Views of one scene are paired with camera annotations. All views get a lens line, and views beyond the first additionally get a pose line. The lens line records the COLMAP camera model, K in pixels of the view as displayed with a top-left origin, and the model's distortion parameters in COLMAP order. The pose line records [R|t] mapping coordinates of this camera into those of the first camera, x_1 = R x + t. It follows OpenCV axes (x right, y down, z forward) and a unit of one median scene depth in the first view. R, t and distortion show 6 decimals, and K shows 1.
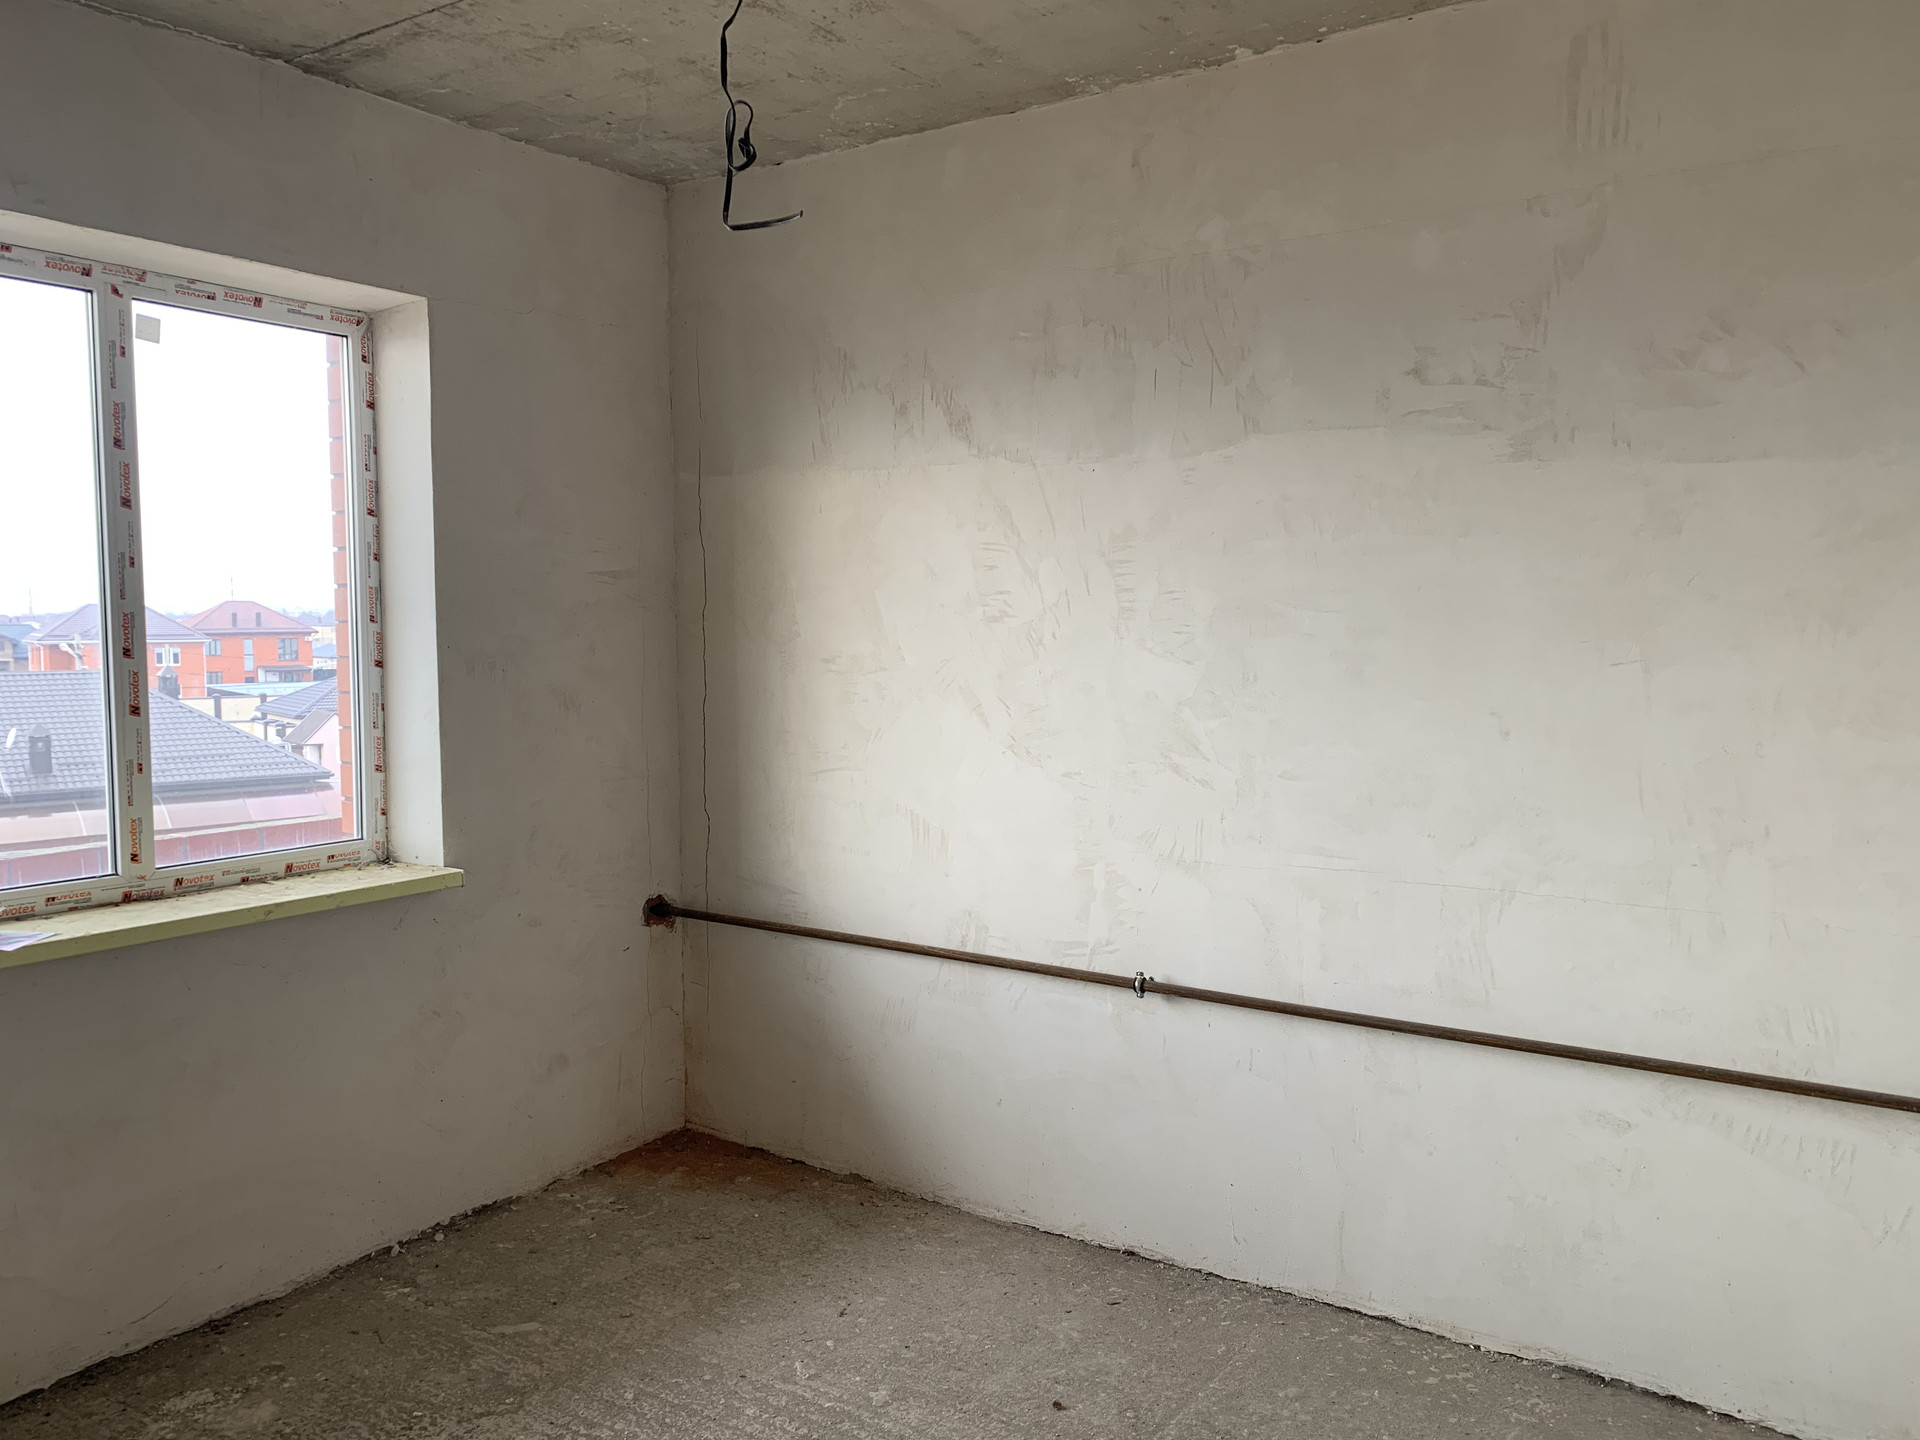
lens RADIAL K [[1455.0, 0, 960.6], [0, 1455.0, 722.3], [0, 0, 1]] dist [0.010257, -0.005393]
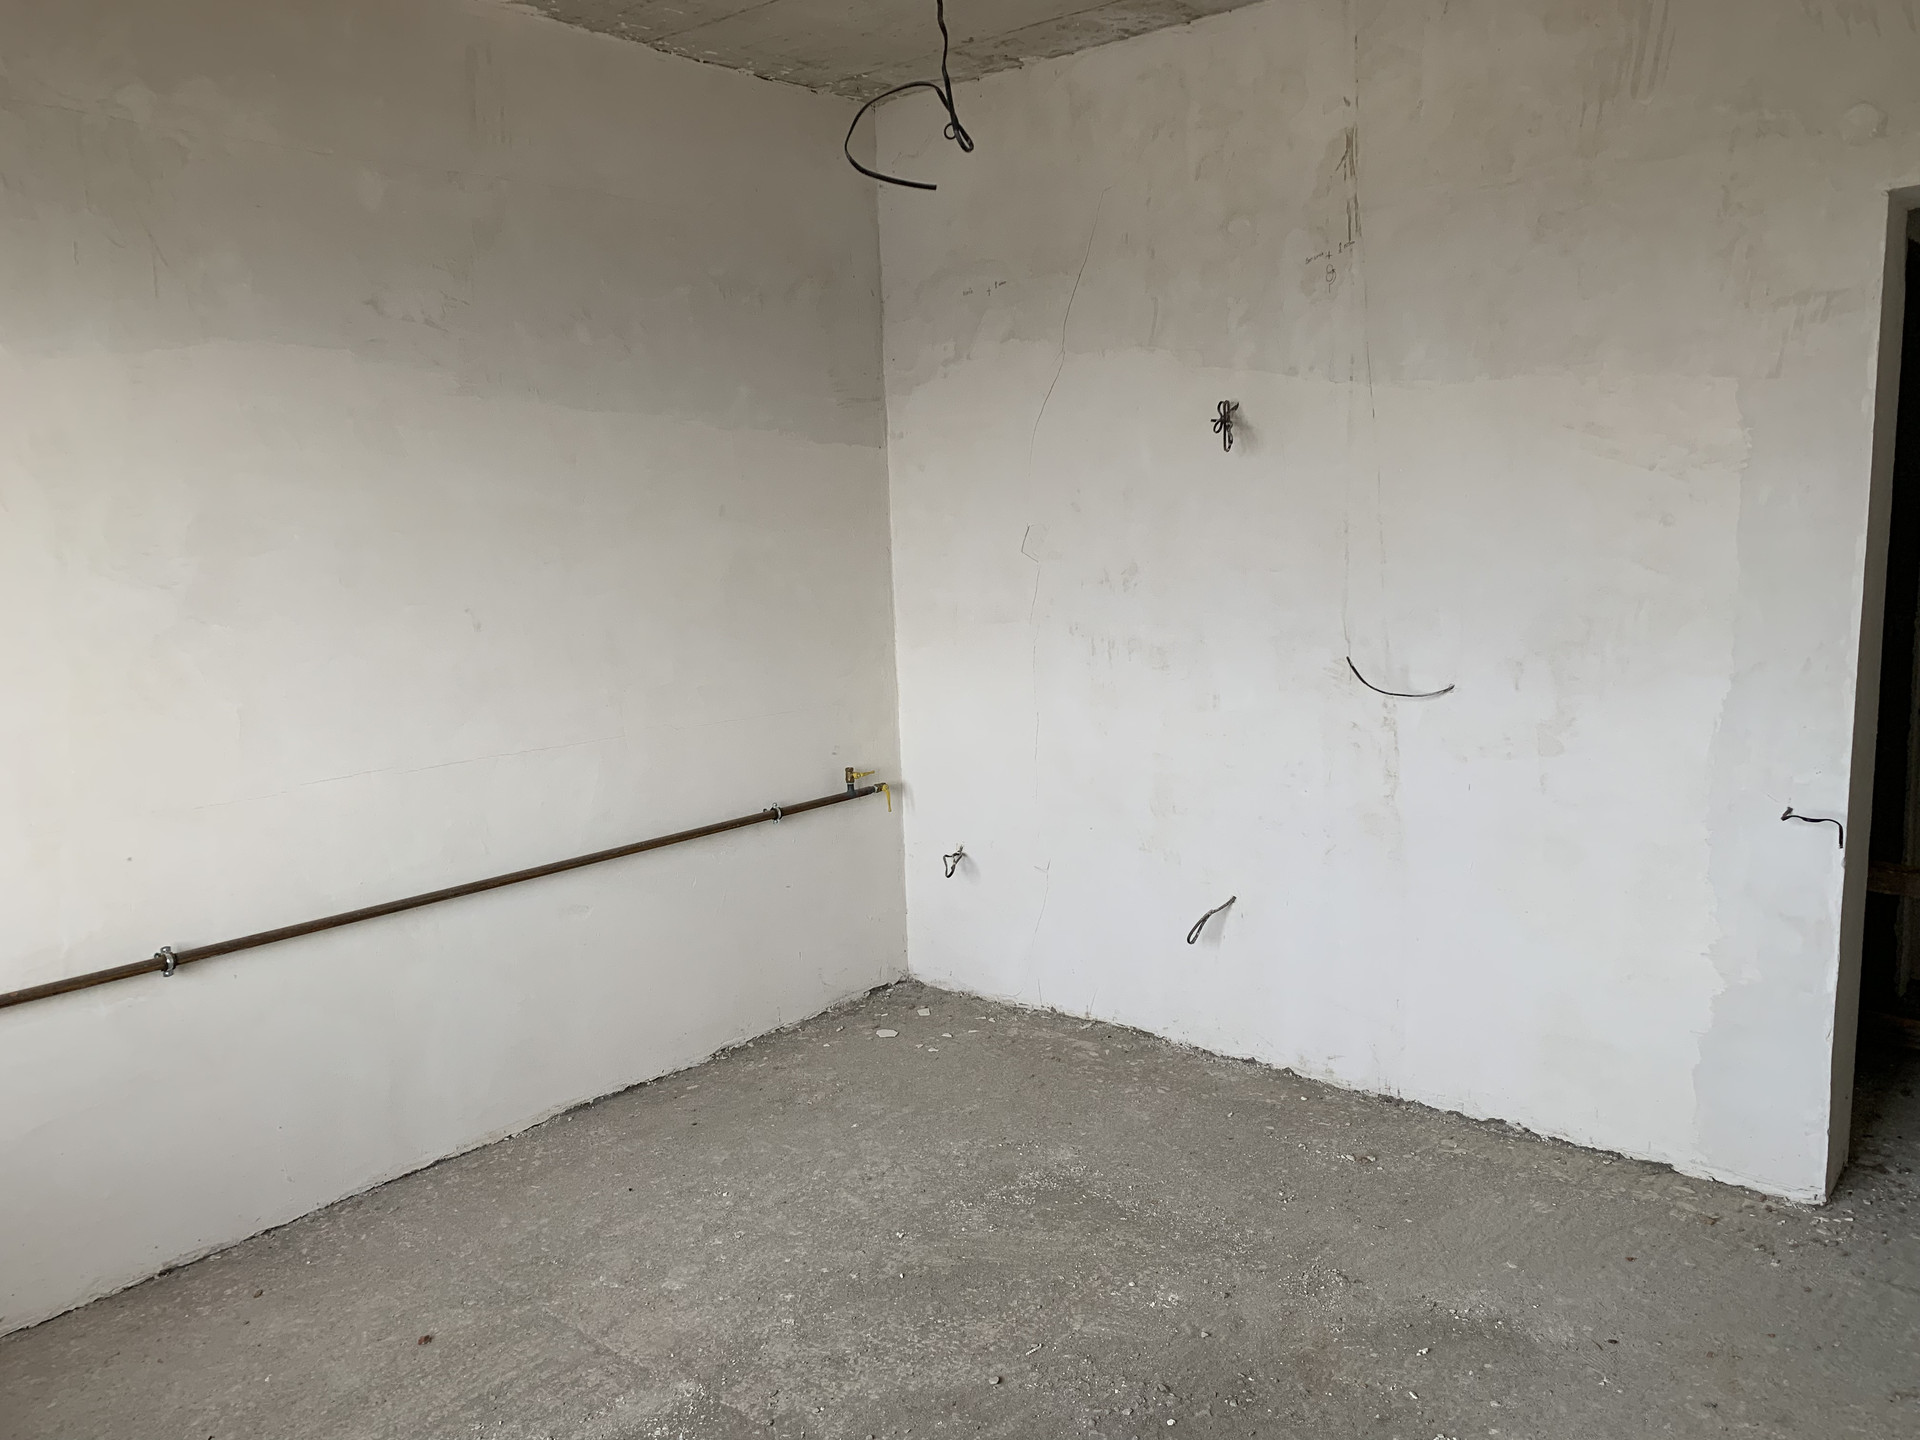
lens RADIAL K [[1455.0, 0, 960.7], [0, 1455.0, 718.5], [0, 0, 1]] dist [0.010257, -0.005393]
pose [[0.110843, -0.142860, 0.983517, -0.755612], [0.102150, 0.986011, 0.131710, -0.033873], [-0.988574, 0.085867, 0.123886, 0.461427]]
